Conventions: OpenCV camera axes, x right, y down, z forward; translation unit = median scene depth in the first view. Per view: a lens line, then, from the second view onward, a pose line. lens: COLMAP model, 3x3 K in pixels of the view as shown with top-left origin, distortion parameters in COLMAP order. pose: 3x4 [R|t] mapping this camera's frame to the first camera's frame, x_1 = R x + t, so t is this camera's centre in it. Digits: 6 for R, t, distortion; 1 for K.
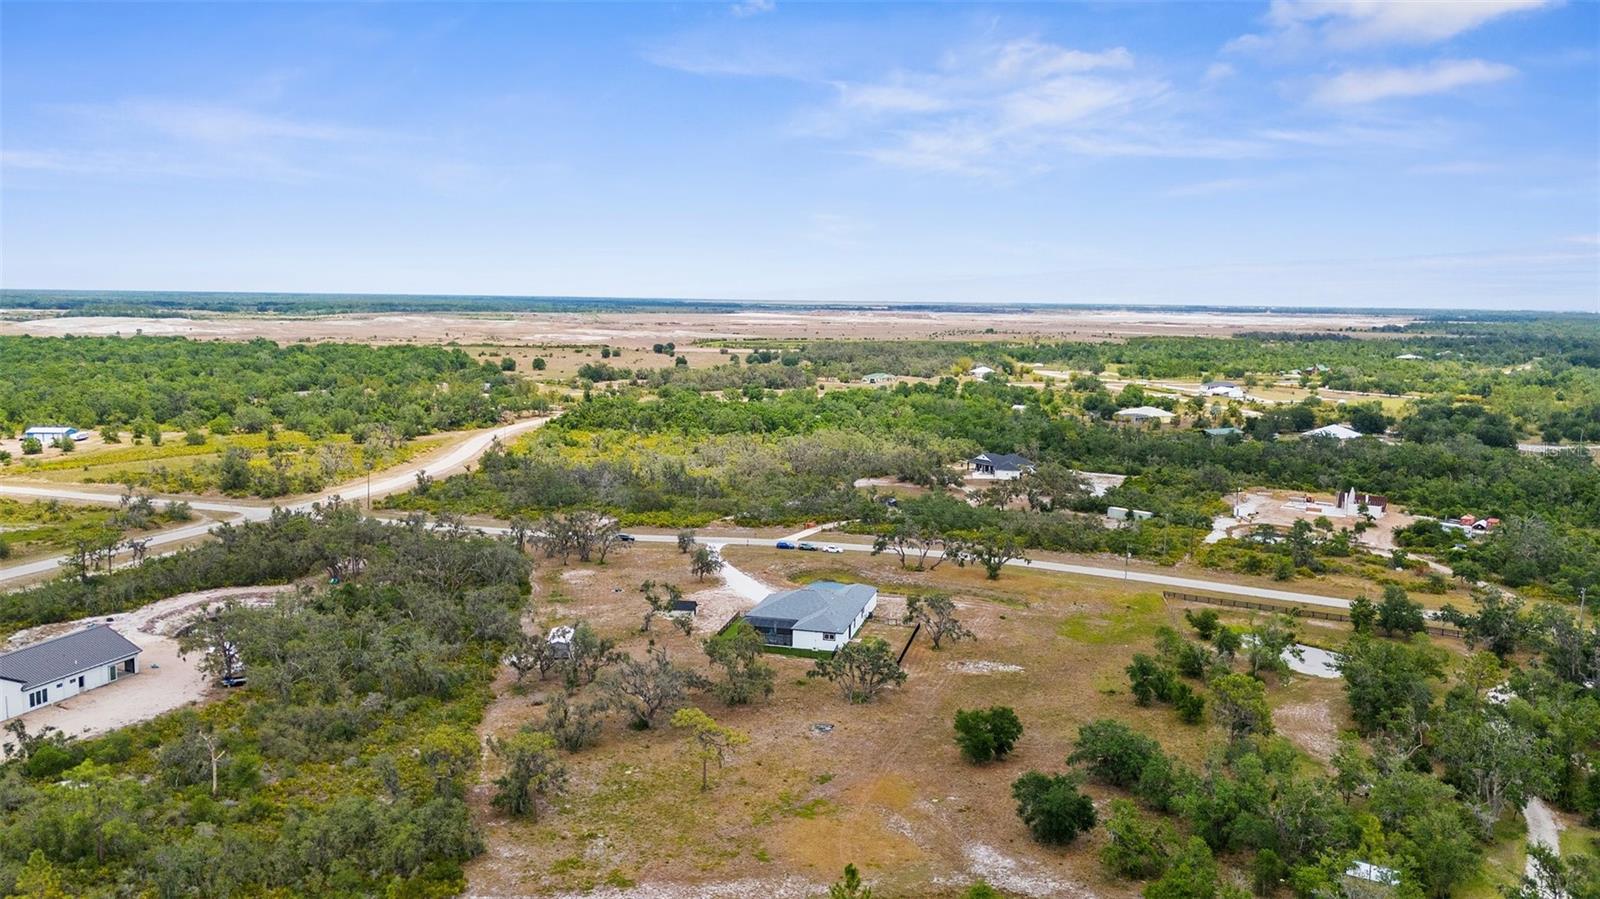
lens RADIAL K [[1219.6, 0, 800.7], [0, 1219.6, 440.4], [0, 0, 1]] dist [0.044377, -0.001063]
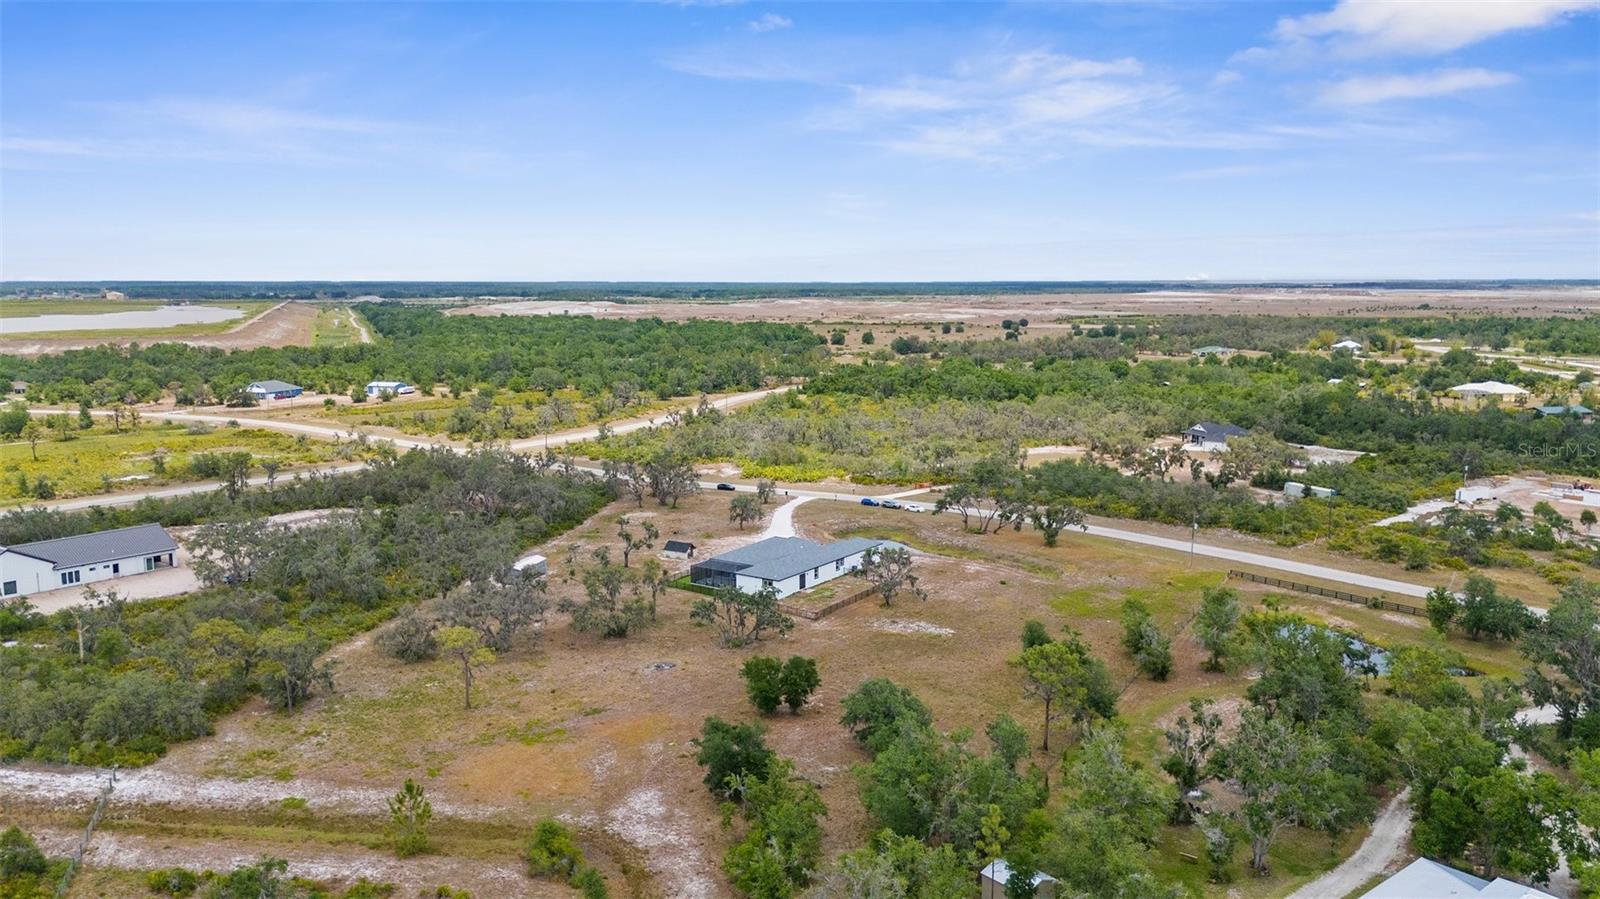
lens RADIAL K [[1219.6, 0, 799.4], [0, 1219.6, 451.6], [0, 0, 1]] dist [0.044377, -0.001063]
pose [[0.938220, 0.035116, -0.344252, 0.281604], [-0.028115, 0.999284, 0.025309, 0.025953], [0.344894, -0.014067, 0.938536, 0.092582]]
